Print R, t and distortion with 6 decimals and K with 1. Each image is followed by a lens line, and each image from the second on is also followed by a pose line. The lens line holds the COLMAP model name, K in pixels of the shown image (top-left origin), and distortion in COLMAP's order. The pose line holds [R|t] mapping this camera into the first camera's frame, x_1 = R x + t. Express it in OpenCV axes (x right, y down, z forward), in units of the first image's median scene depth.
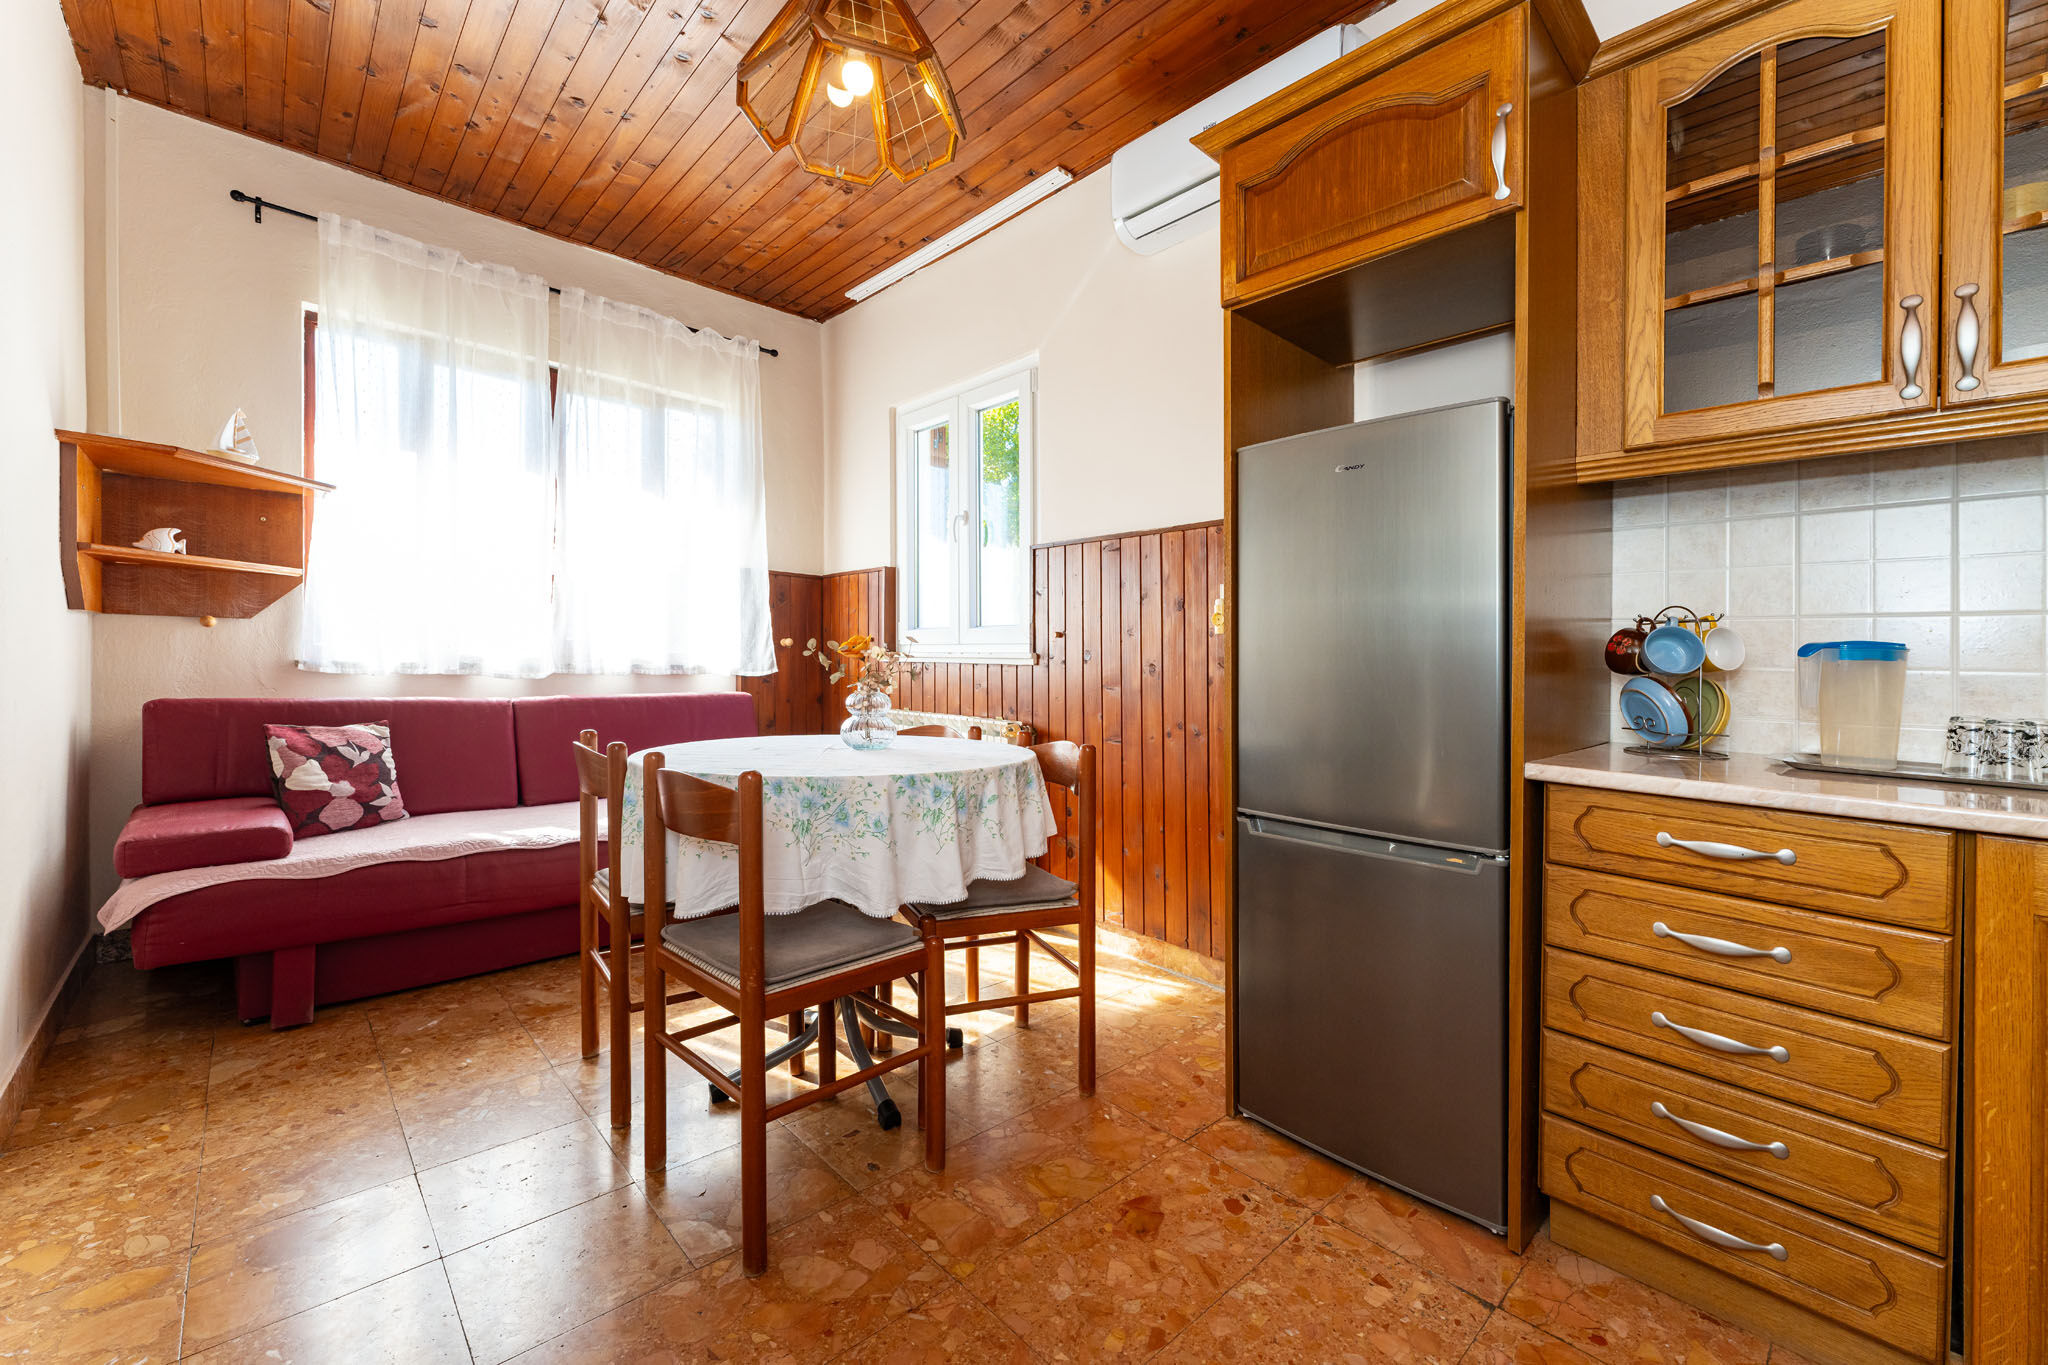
lens RADIAL K [[809.3, 0, 1037.9], [0, 809.3, 690.4], [0, 0, 1]] dist [0.003663, 0.000330]
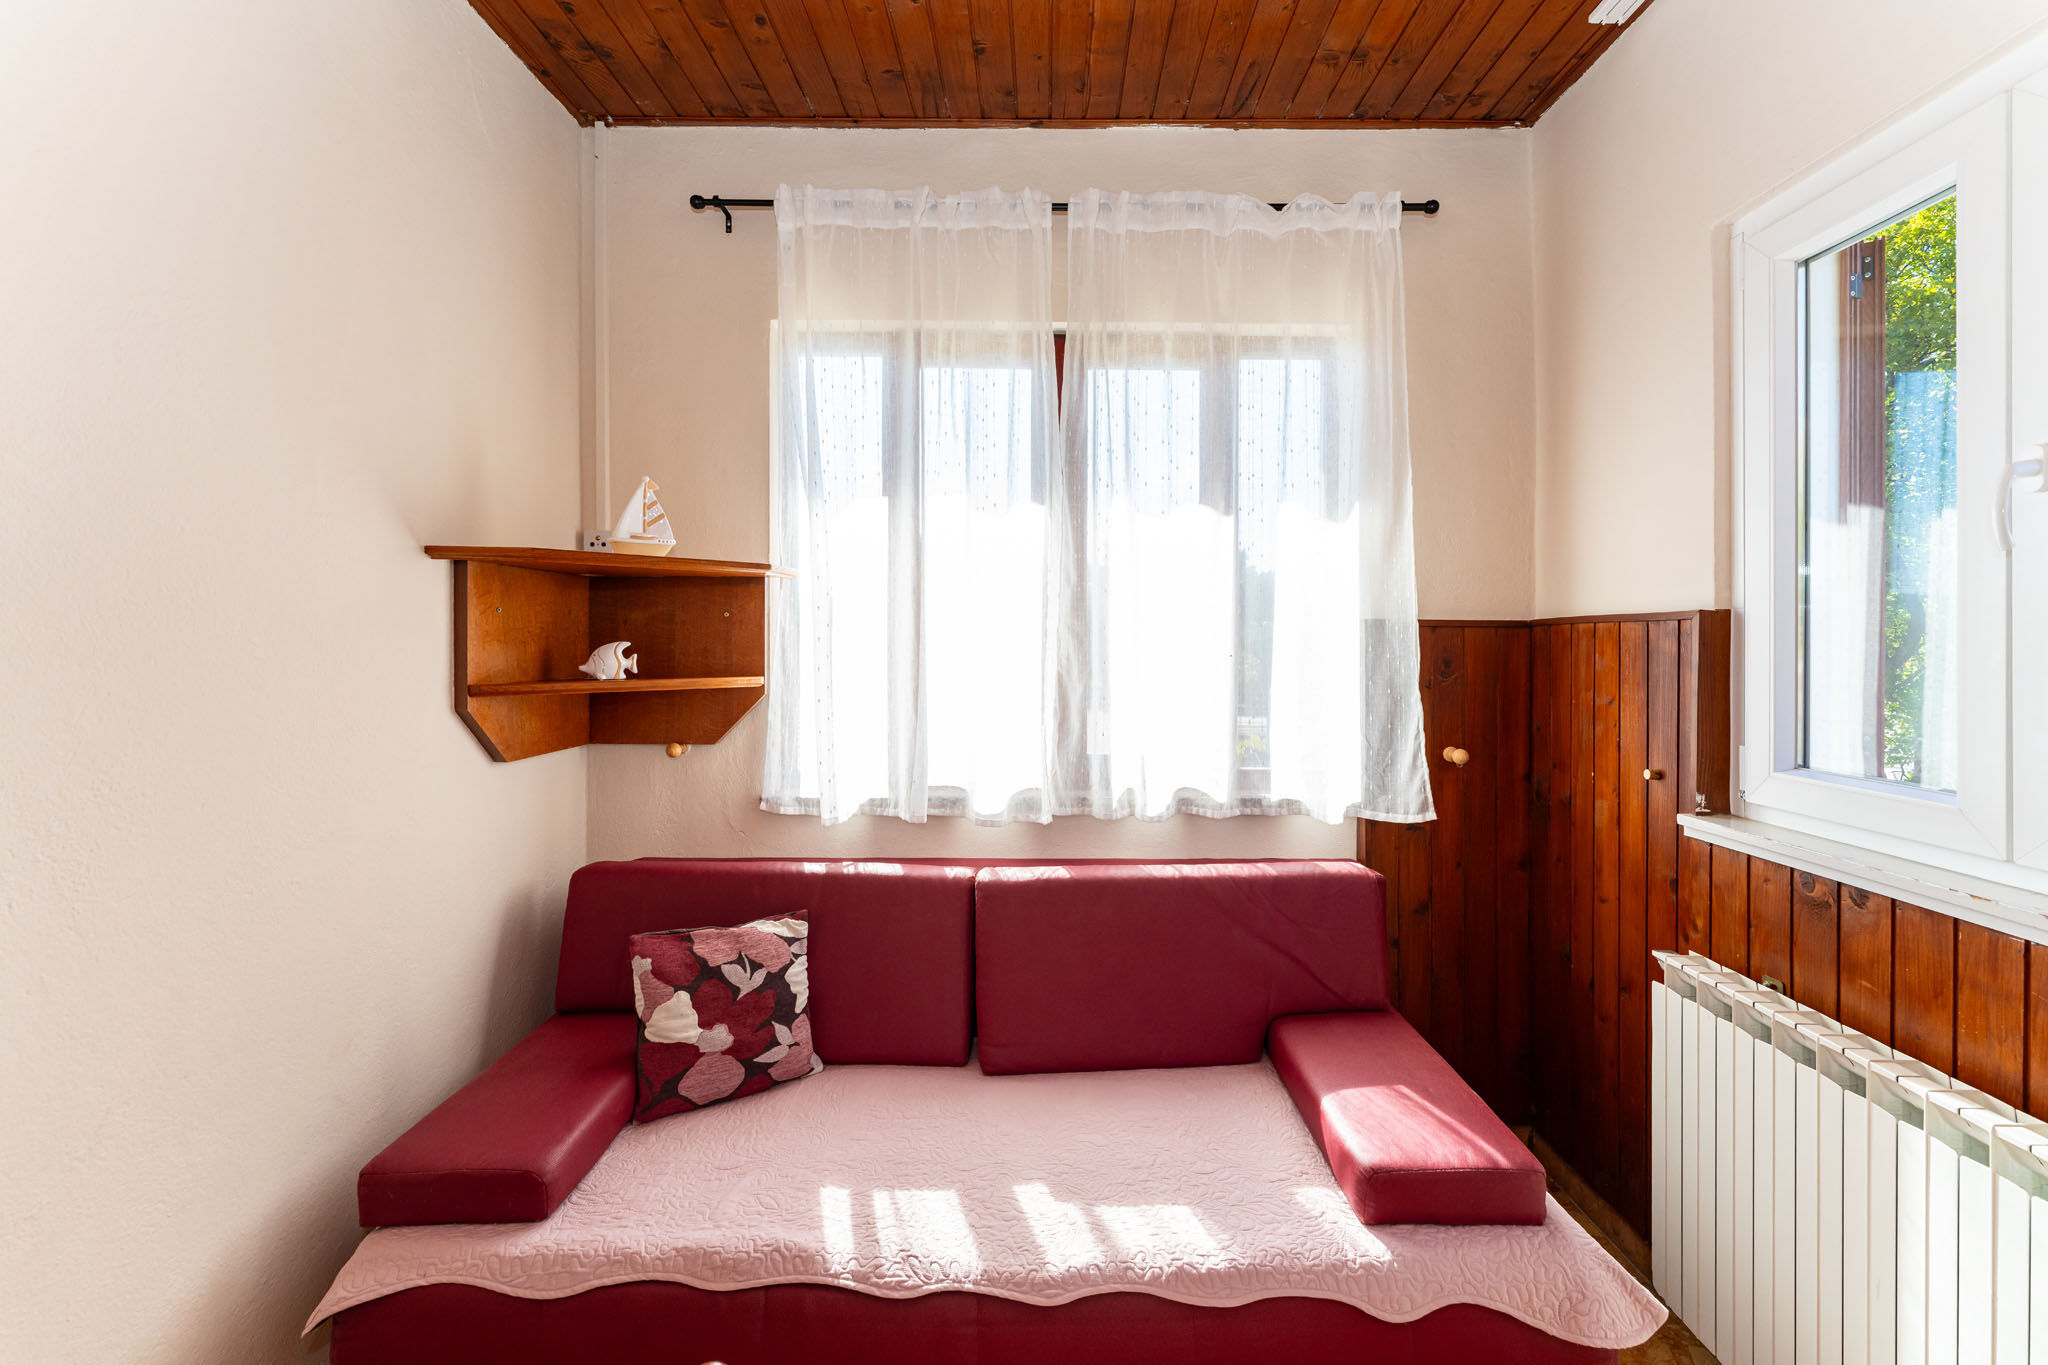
lens RADIAL K [[839.6, 0, 1062.2], [0, 839.6, 648.1], [0, 0, 1]] dist [0.001497, -0.004126]
pose [[0.721789, -0.005953, -0.692088, -0.164590], [-0.016245, 0.999542, -0.025539, -0.152052], [0.691923, 0.029677, 0.721361, 0.599355]]
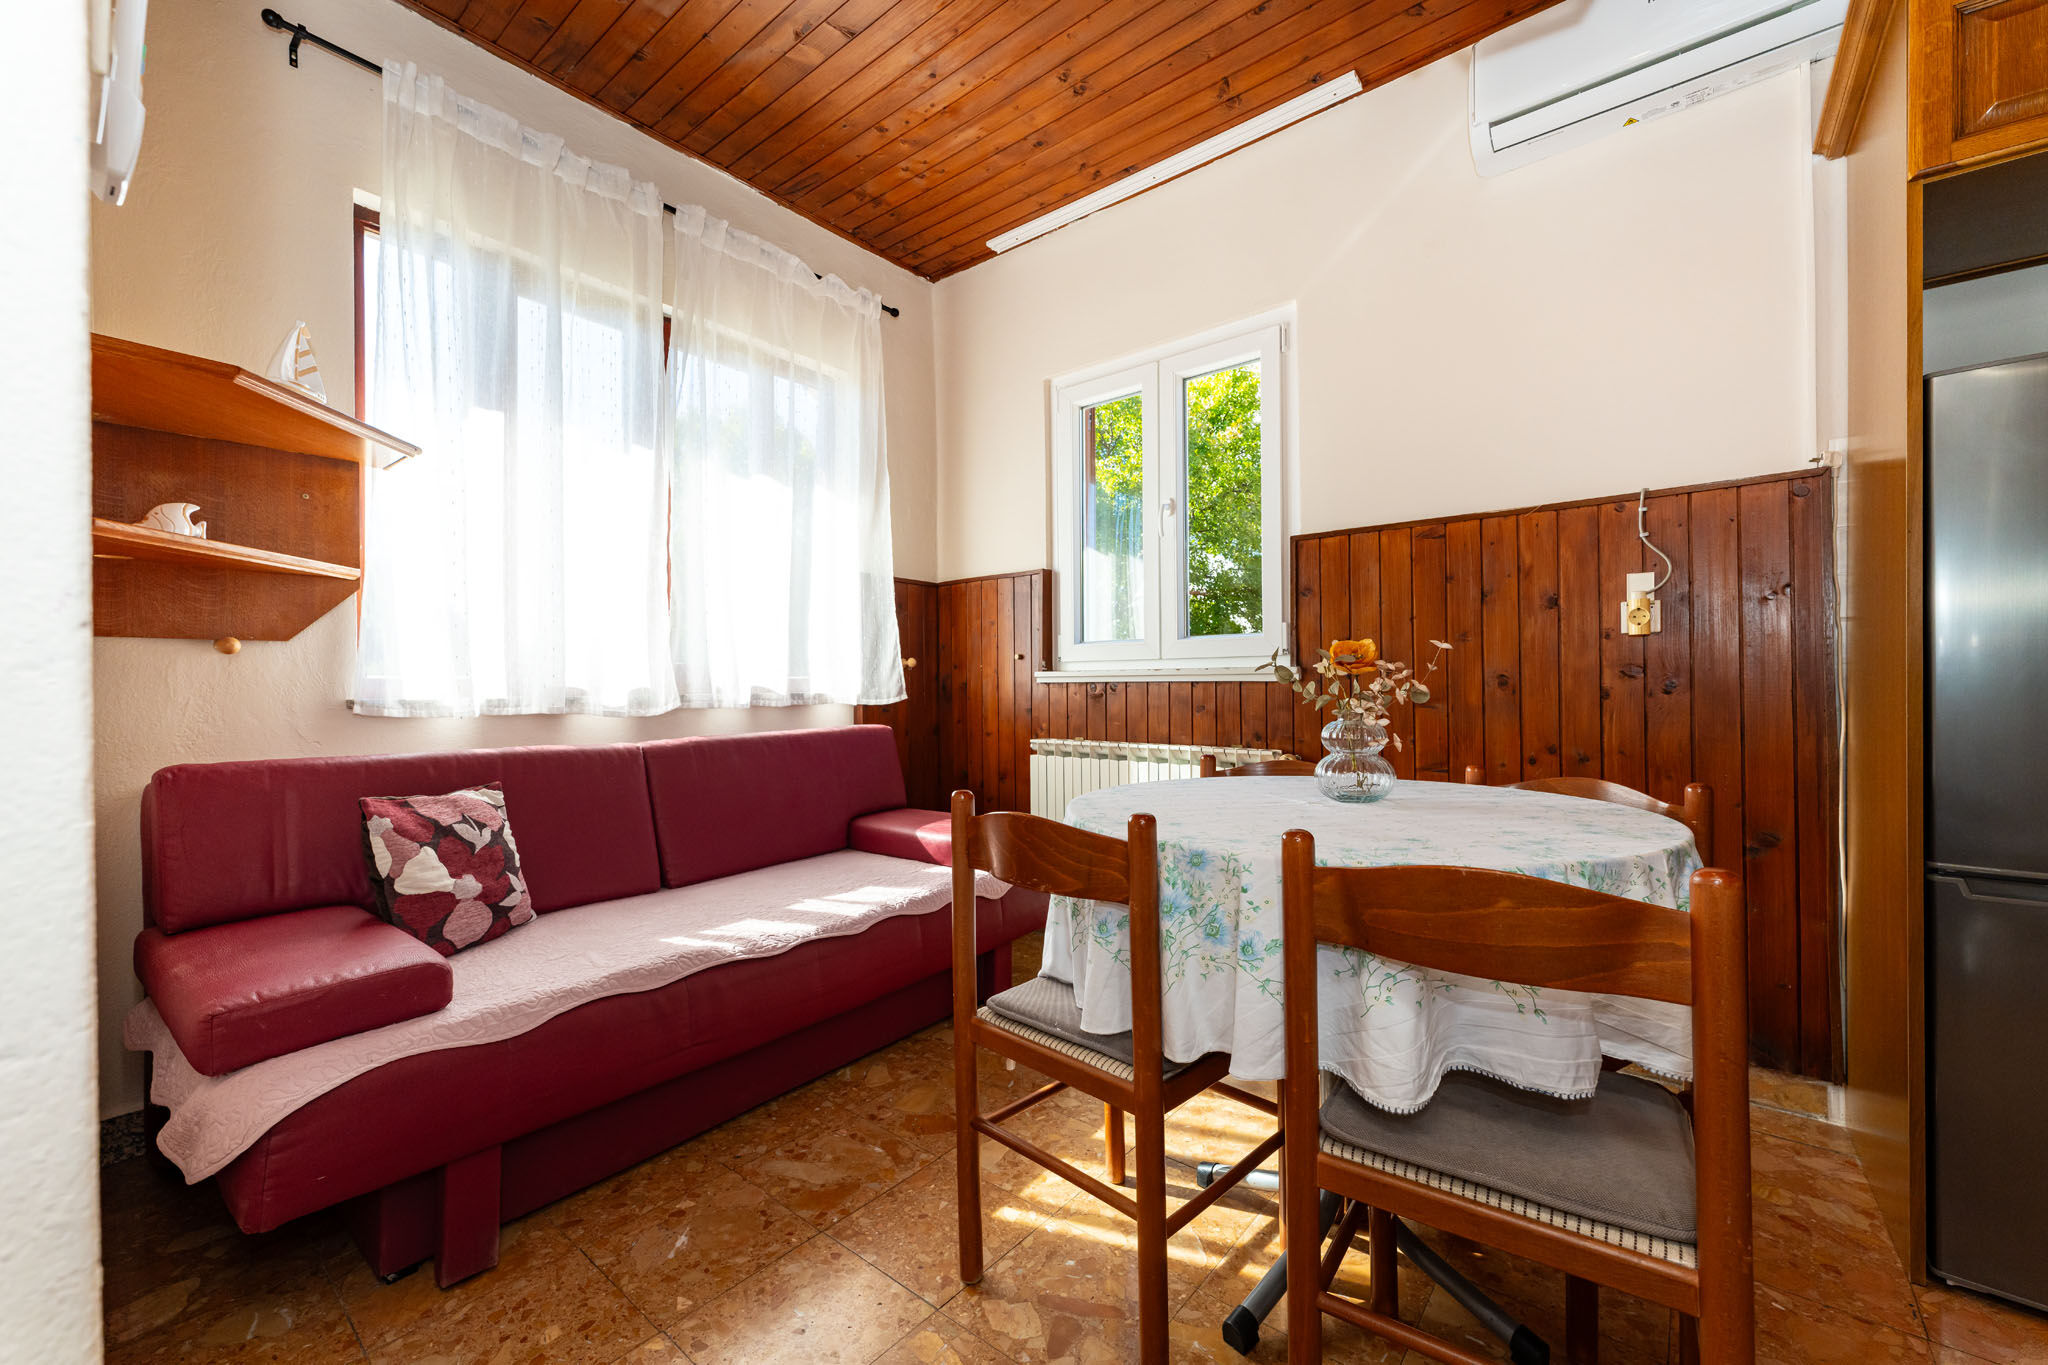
lens RADIAL K [[805.0, 0, 1023.3], [0, 805.0, 700.3], [0, 0, 1]] dist [0.002065, 0.000360]
pose [[0.992306, -0.028526, 0.120480, -0.403834], [0.030169, 0.999475, -0.011833, -0.010900], [-0.120079, 0.015377, 0.992645, 0.232059]]
